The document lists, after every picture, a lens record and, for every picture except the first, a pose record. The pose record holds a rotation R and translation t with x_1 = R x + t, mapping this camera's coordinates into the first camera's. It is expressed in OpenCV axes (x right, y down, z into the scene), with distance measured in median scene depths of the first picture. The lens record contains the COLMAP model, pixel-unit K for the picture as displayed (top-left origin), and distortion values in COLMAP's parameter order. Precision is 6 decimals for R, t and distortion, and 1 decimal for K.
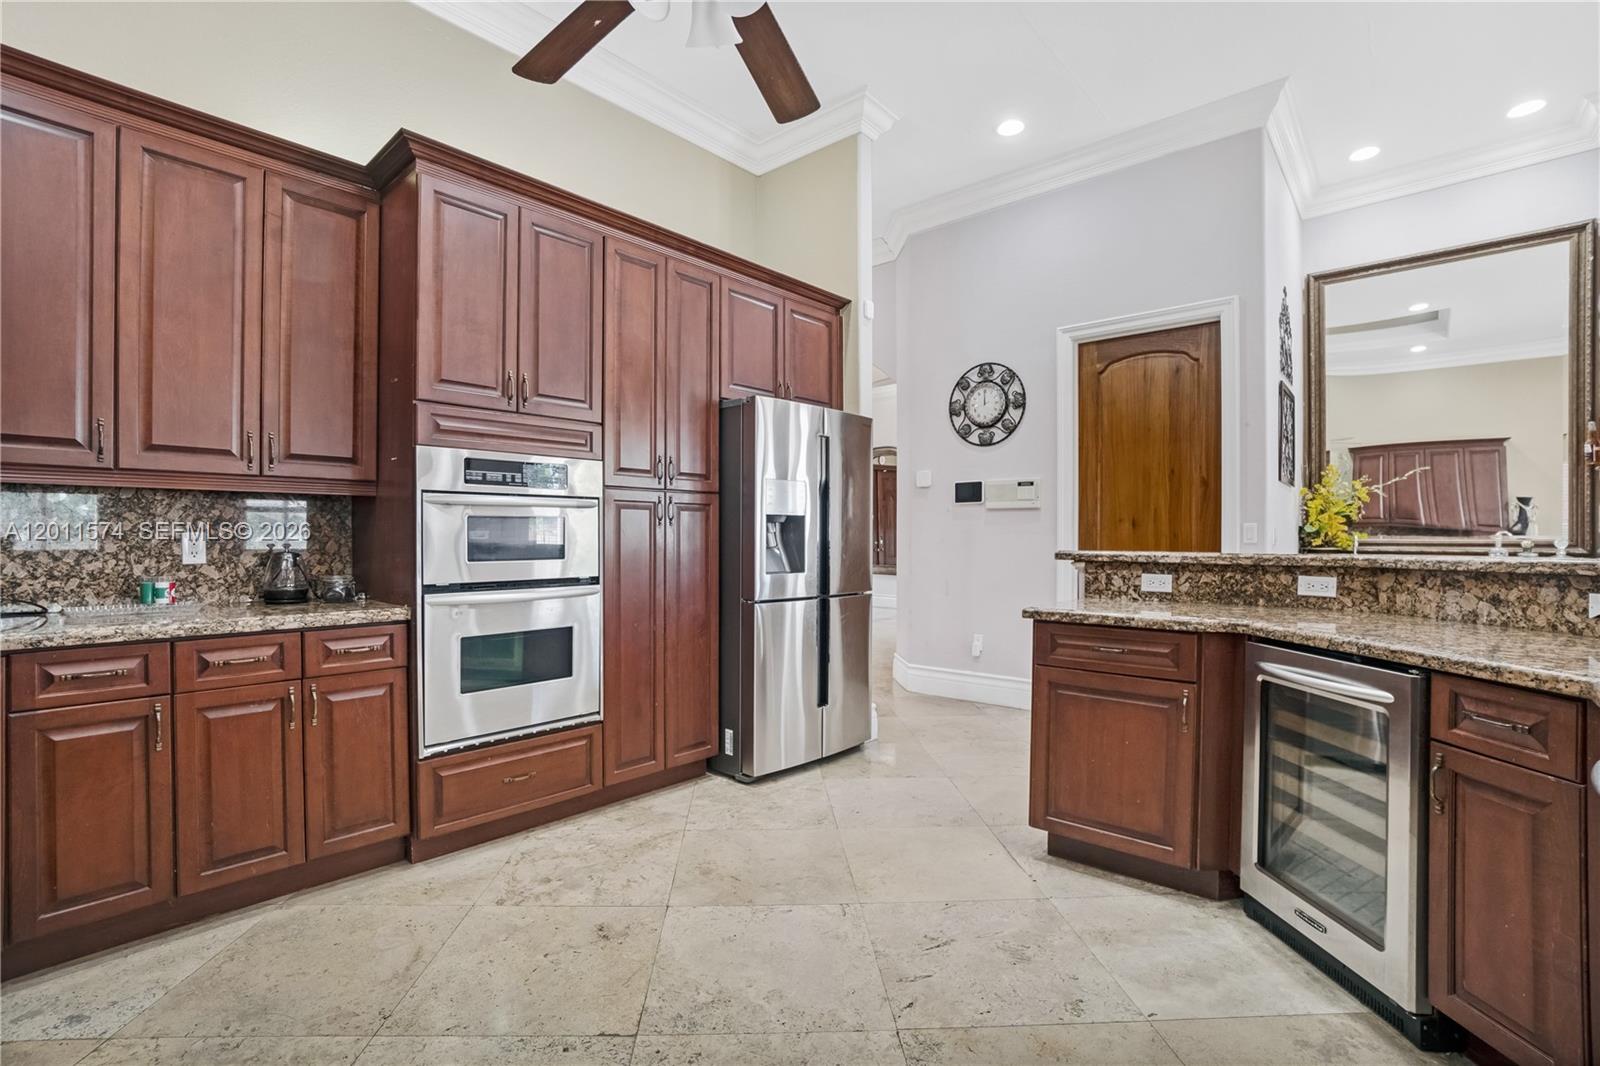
lens RADIAL K [[740.2, 0, 773.1], [0, 740.2, 533.7], [0, 0, 1]] dist [-0.055493, 0.022994]
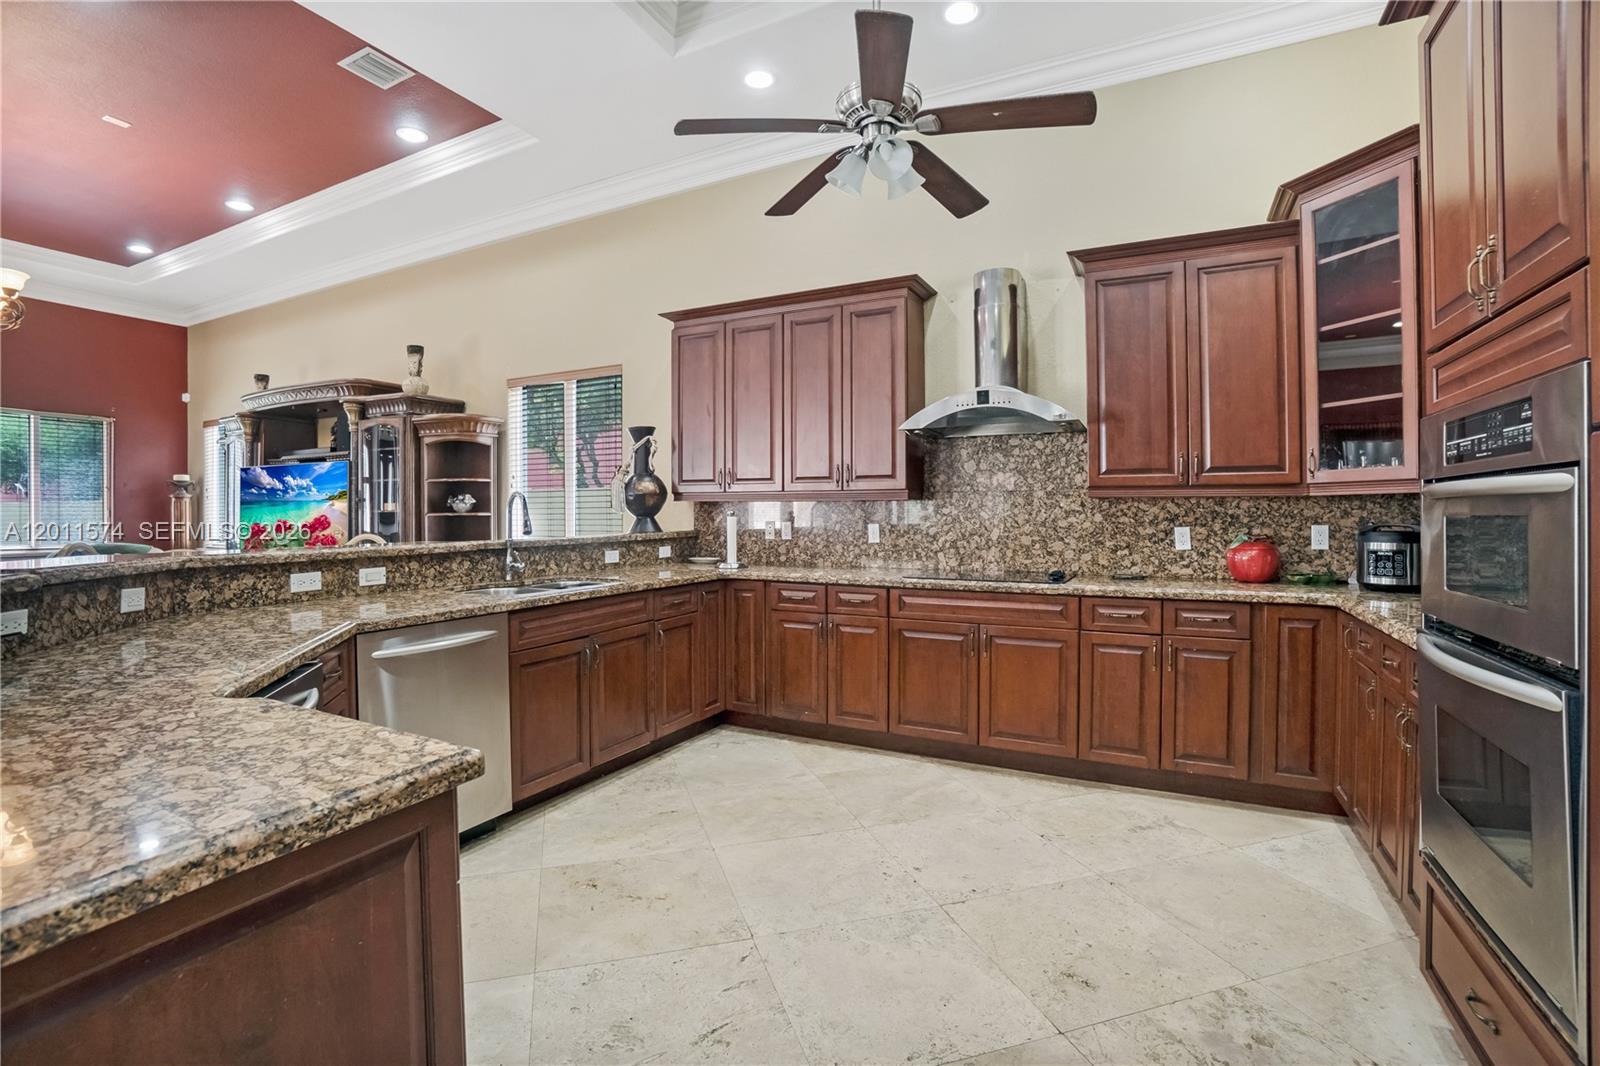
lens RADIAL K [[733.5, 0, 788.8], [0, 733.5, 507.0], [0, 0, 1]] dist [-0.053080, 0.000510]
pose [[-0.964279, -0.001506, -0.264886, 0.280911], [0.002196, 0.999904, -0.013678, -0.024374], [0.264881, -0.013771, -0.964183, 1.416627]]
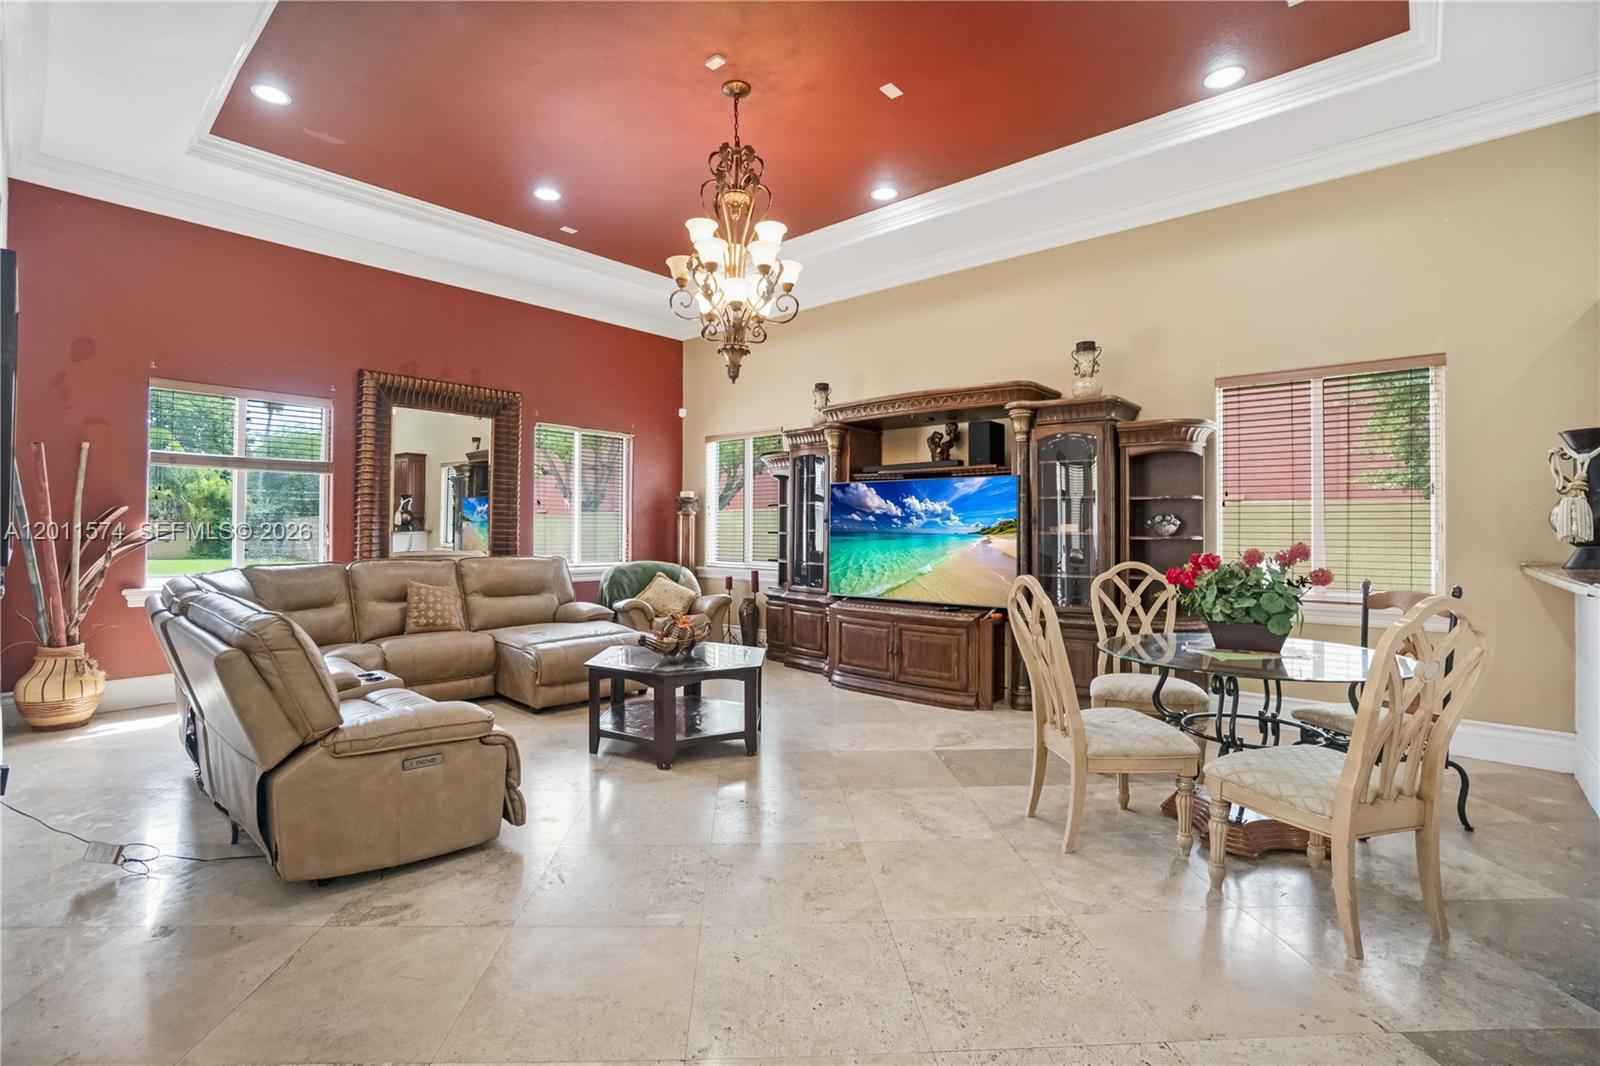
lens RADIAL K [[737.2, 0, 800.6], [0, 737.2, 517.1], [0, 0, 1]] dist [-0.024208, 0.000343]
pose [[-0.999794, -0.008520, -0.018412, 1.614024], [-0.008191, 0.999806, -0.017898, -0.048928], [0.018561, -0.017743, -0.999670, 0.909219]]
